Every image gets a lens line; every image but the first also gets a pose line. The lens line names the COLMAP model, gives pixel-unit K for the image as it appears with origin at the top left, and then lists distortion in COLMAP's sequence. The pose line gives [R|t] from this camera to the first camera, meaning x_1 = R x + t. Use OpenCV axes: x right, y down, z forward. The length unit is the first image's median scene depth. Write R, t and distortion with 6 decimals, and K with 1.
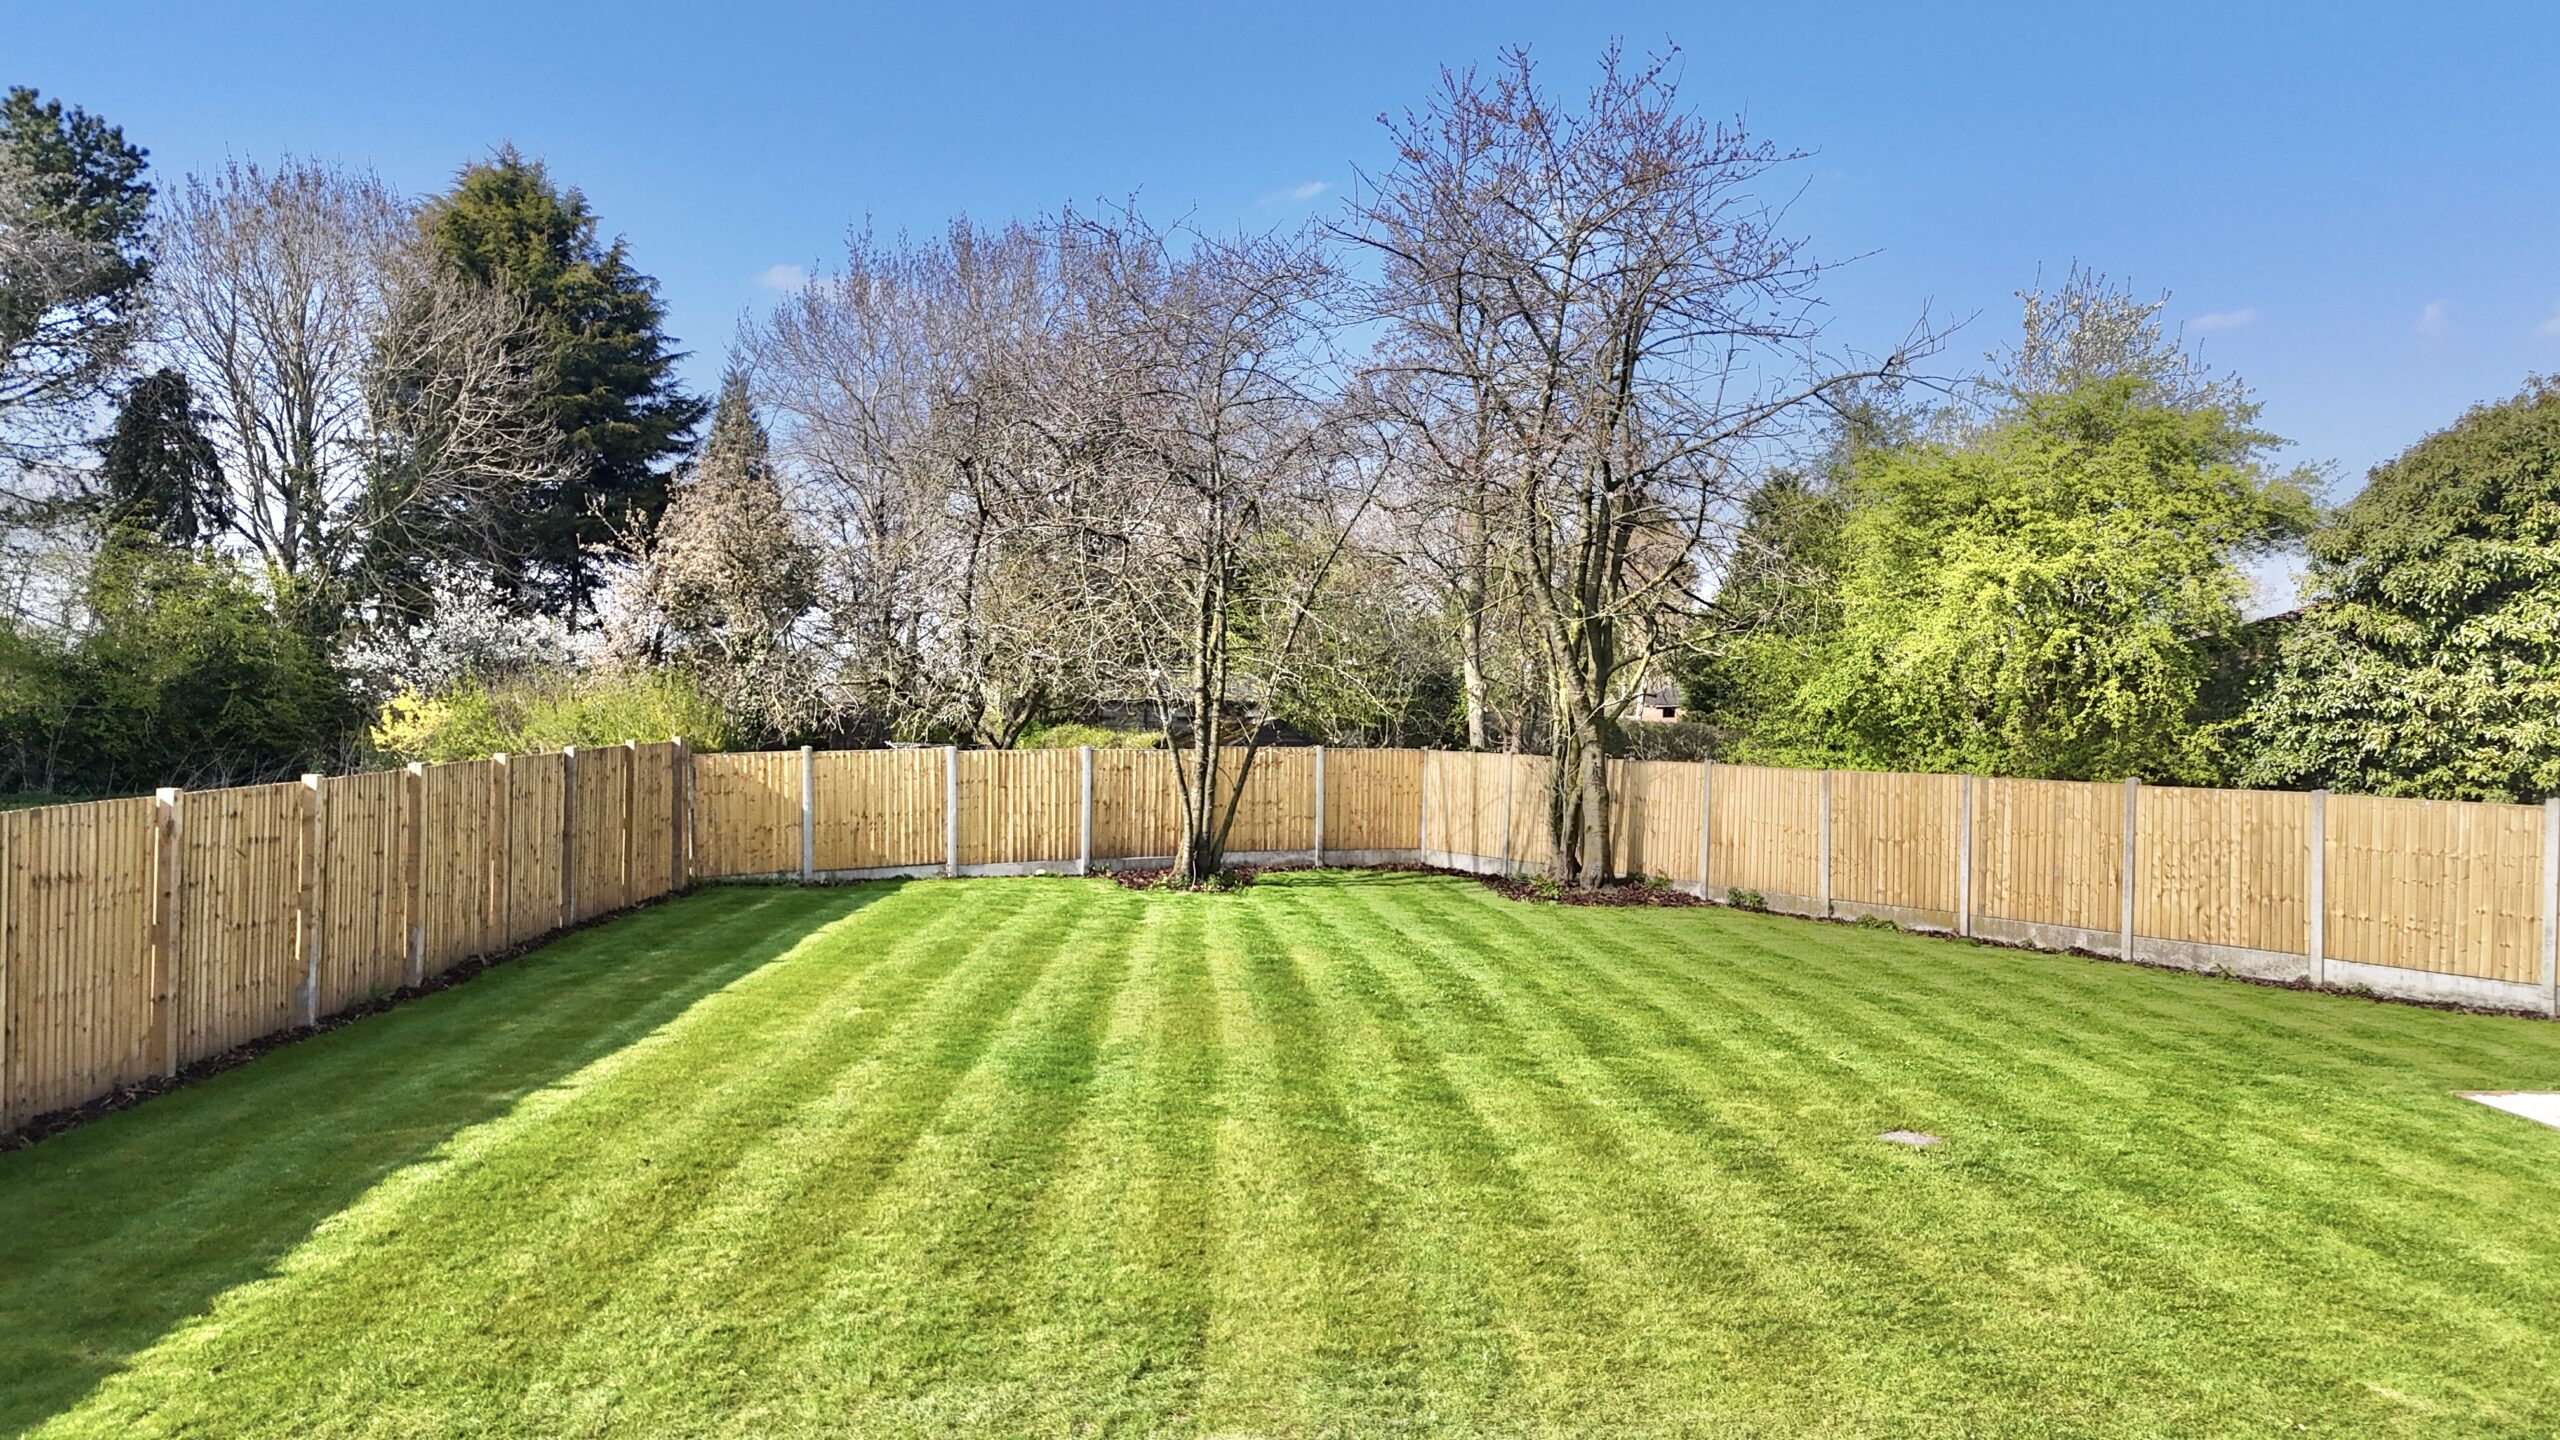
lens RADIAL K [[1882.3, 0, 1286.2], [0, 1882.3, 729.5], [0, 0, 1]] dist [0.072988, -0.053601]
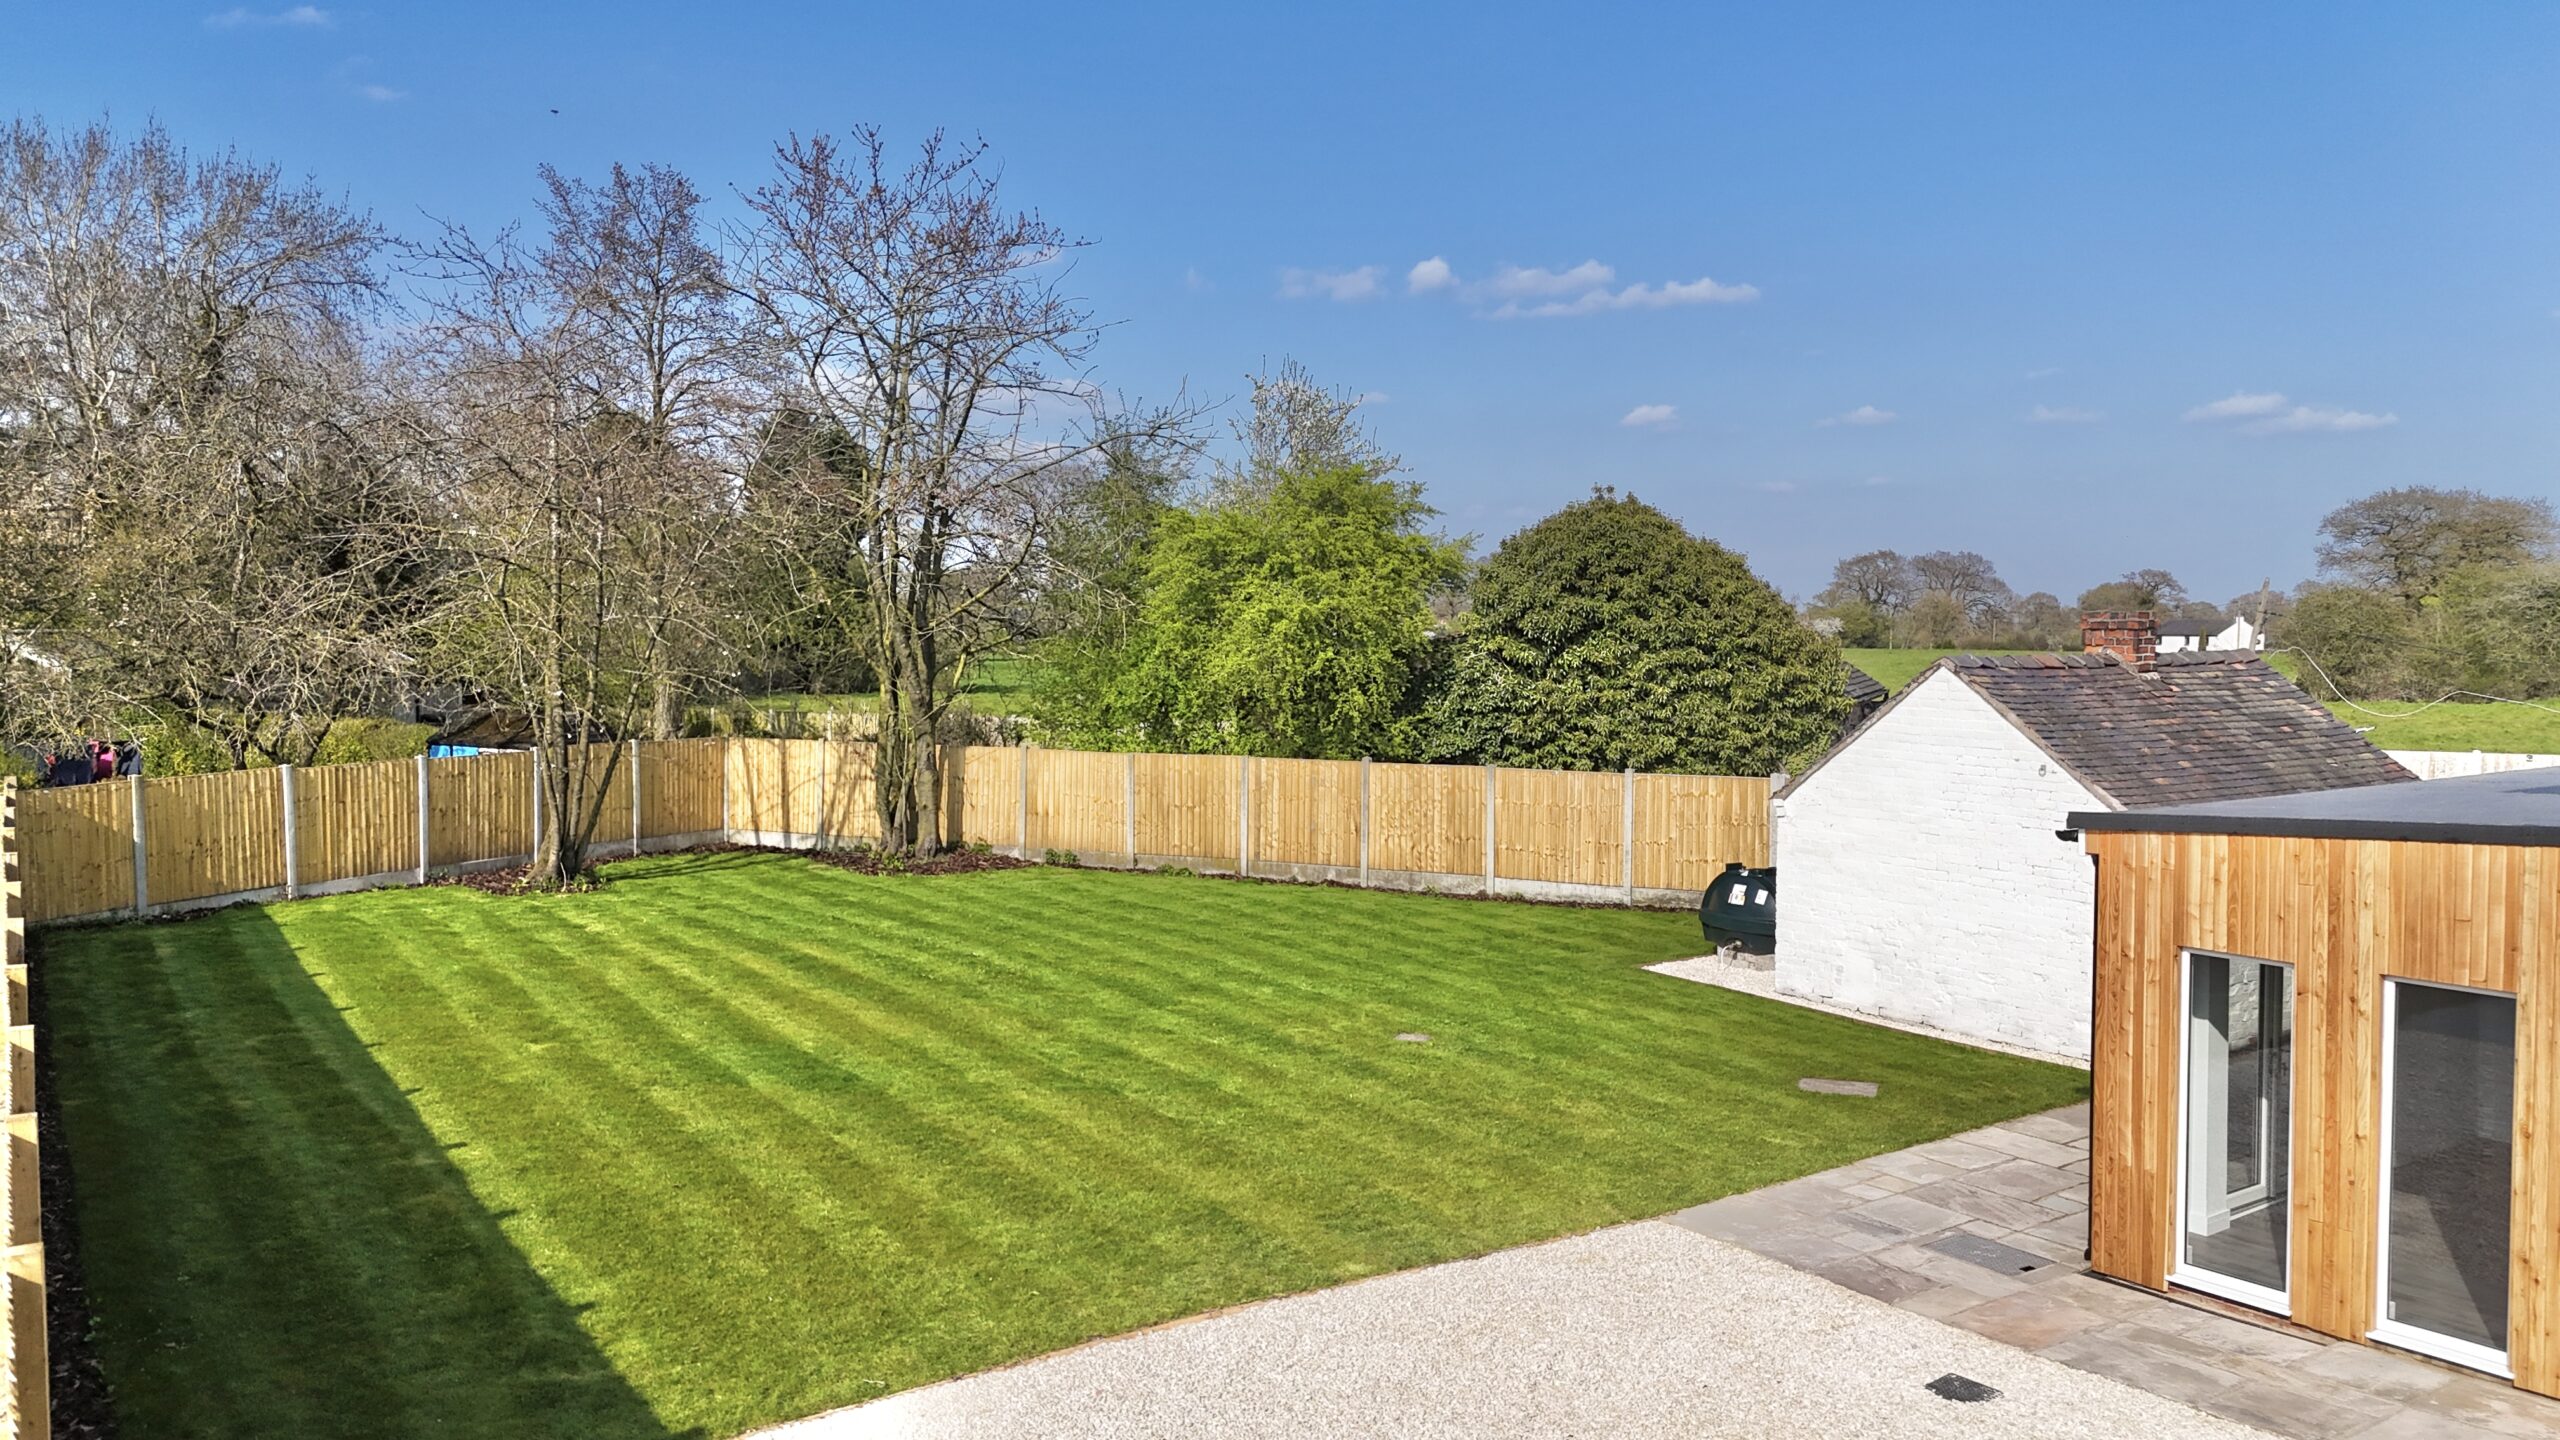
lens RADIAL K [[1882.3, 0, 1273.4], [0, 1882.3, 728.0], [0, 0, 1]] dist [0.072988, -0.053601]
pose [[0.855289, -0.042687, 0.516389, -0.270691], [0.016560, 0.998344, 0.055100, -0.060735], [-0.517886, -0.038575, 0.854579, -0.119753]]
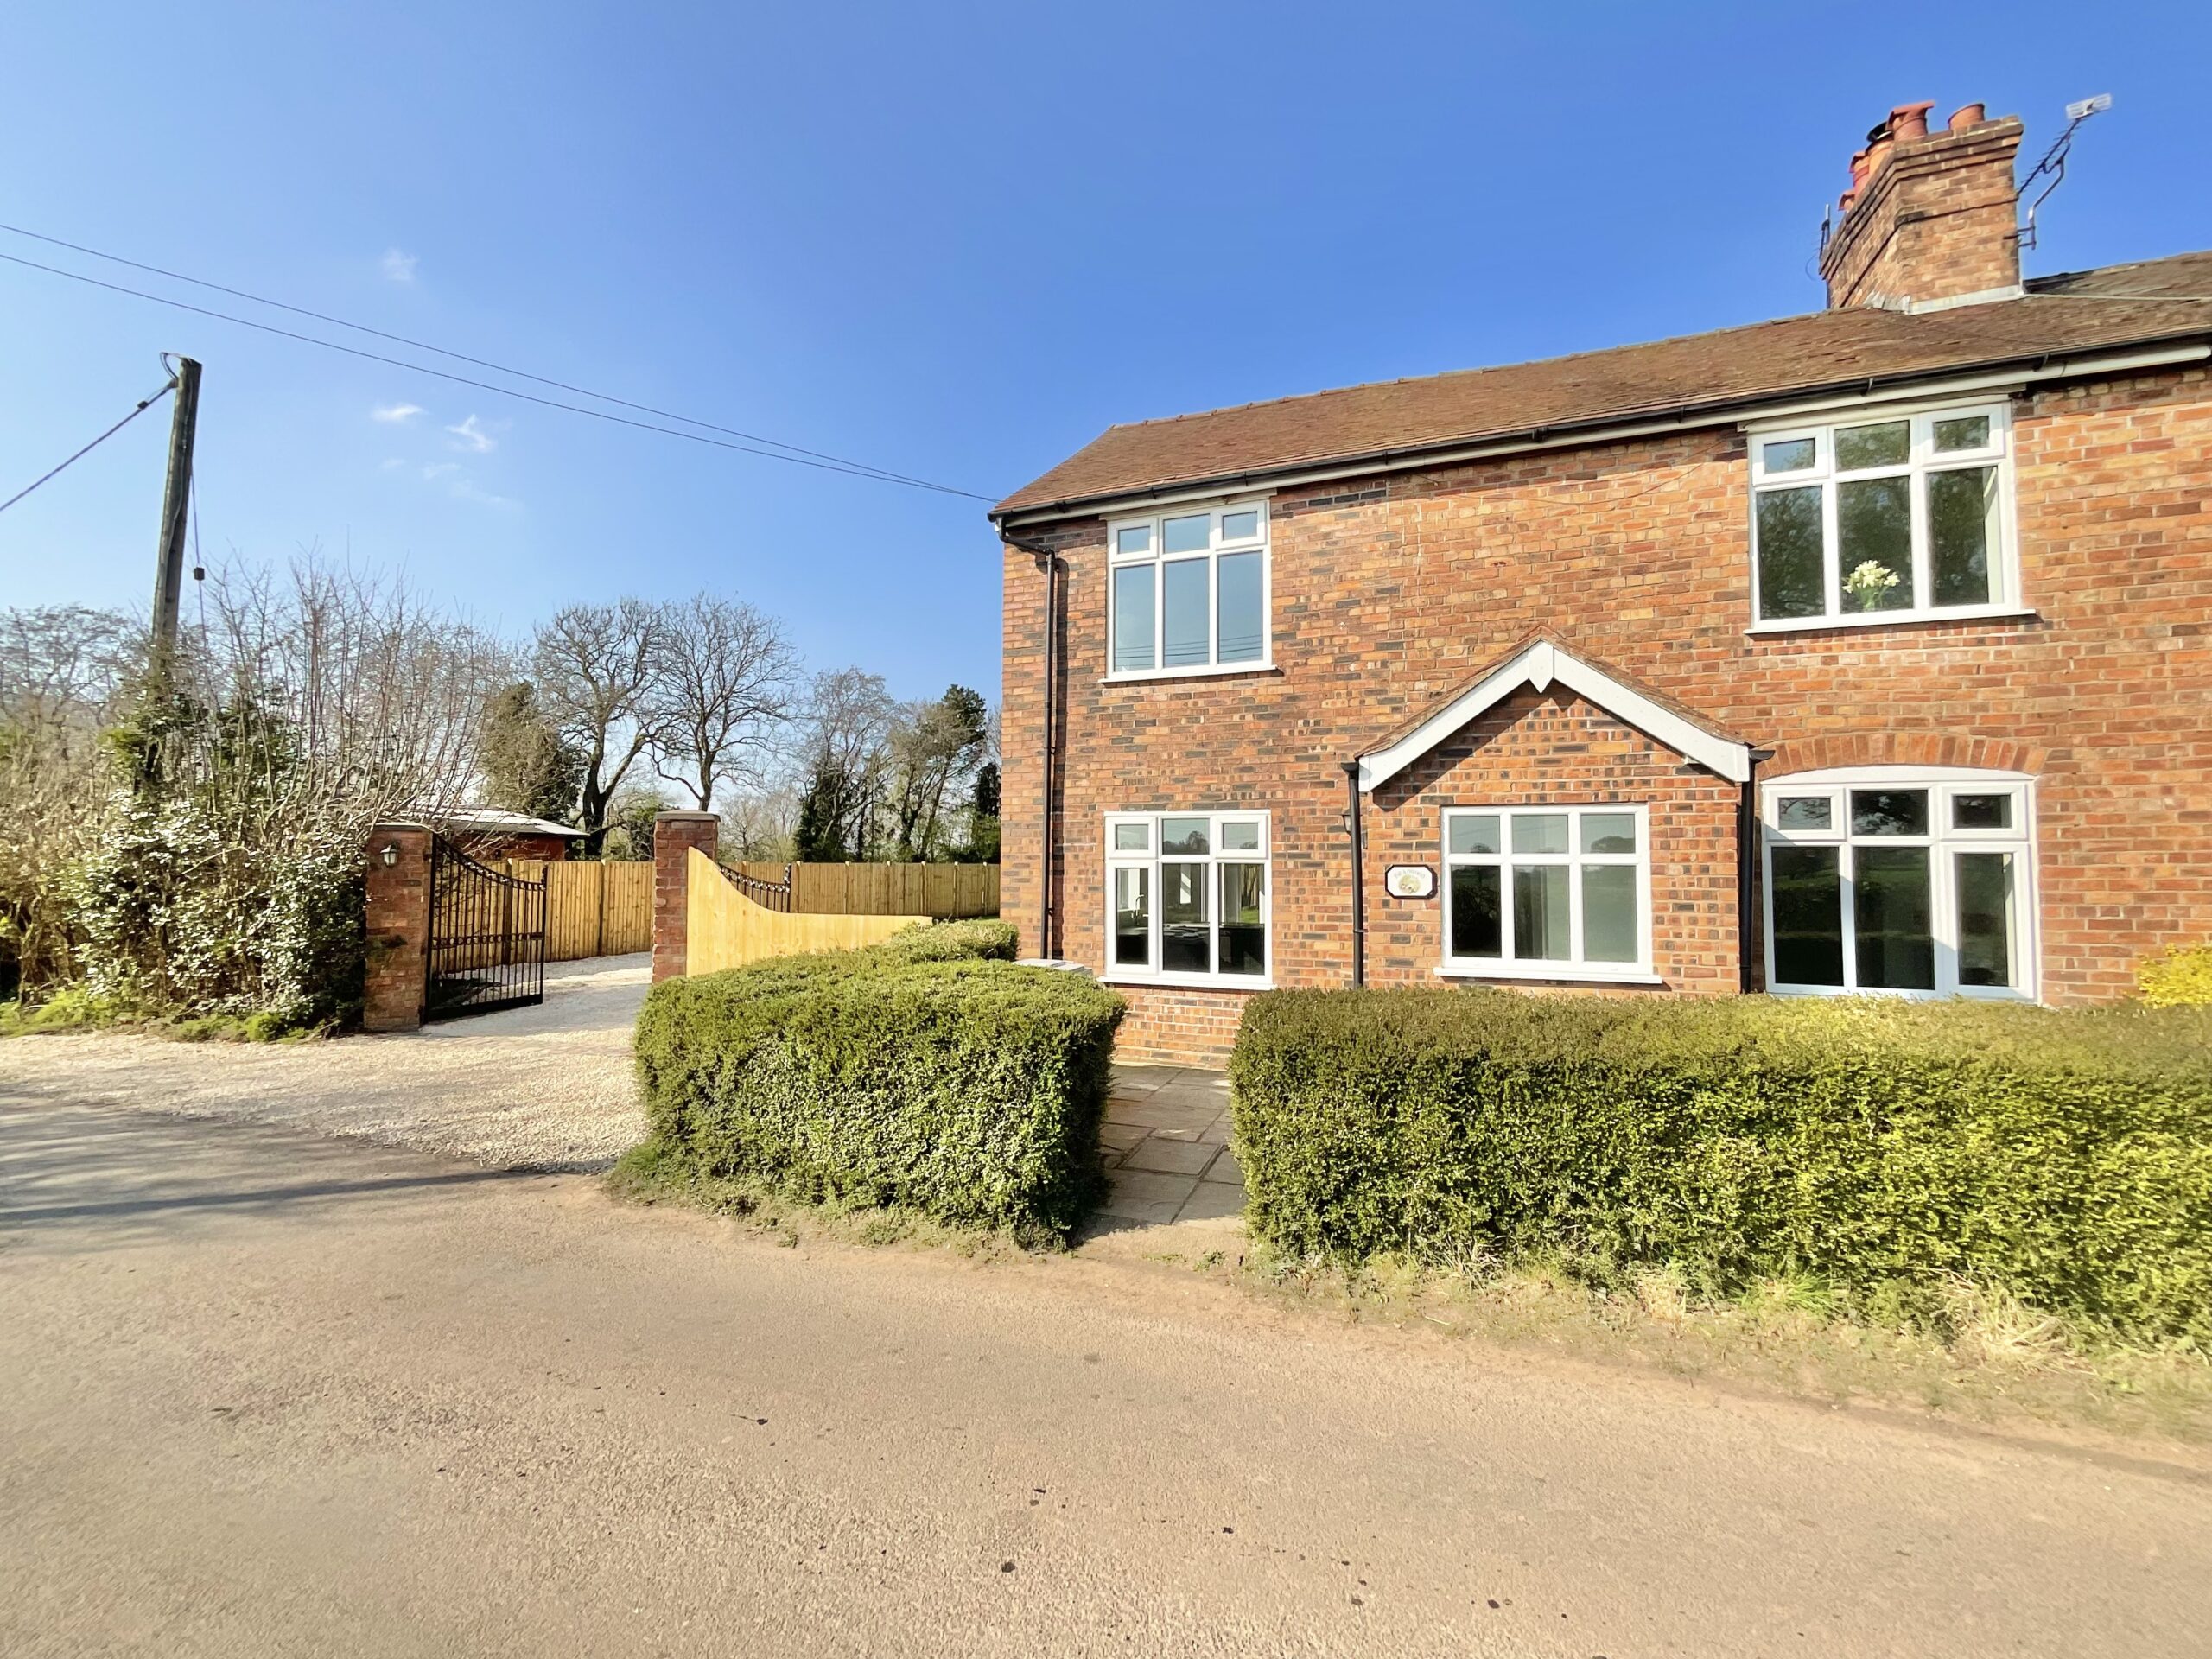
lens RADIAL K [[896.3, 0, 1110.5], [0, 896.3, 830.8], [0, 0, 1]] dist [-0.001258, 0.000171]
pose [[0.909517, -0.032568, -0.414389, 0.419066], [0.004374, 0.997621, -0.068805, 0.060132], [0.415644, 0.060767, 0.907495, -0.526773]]
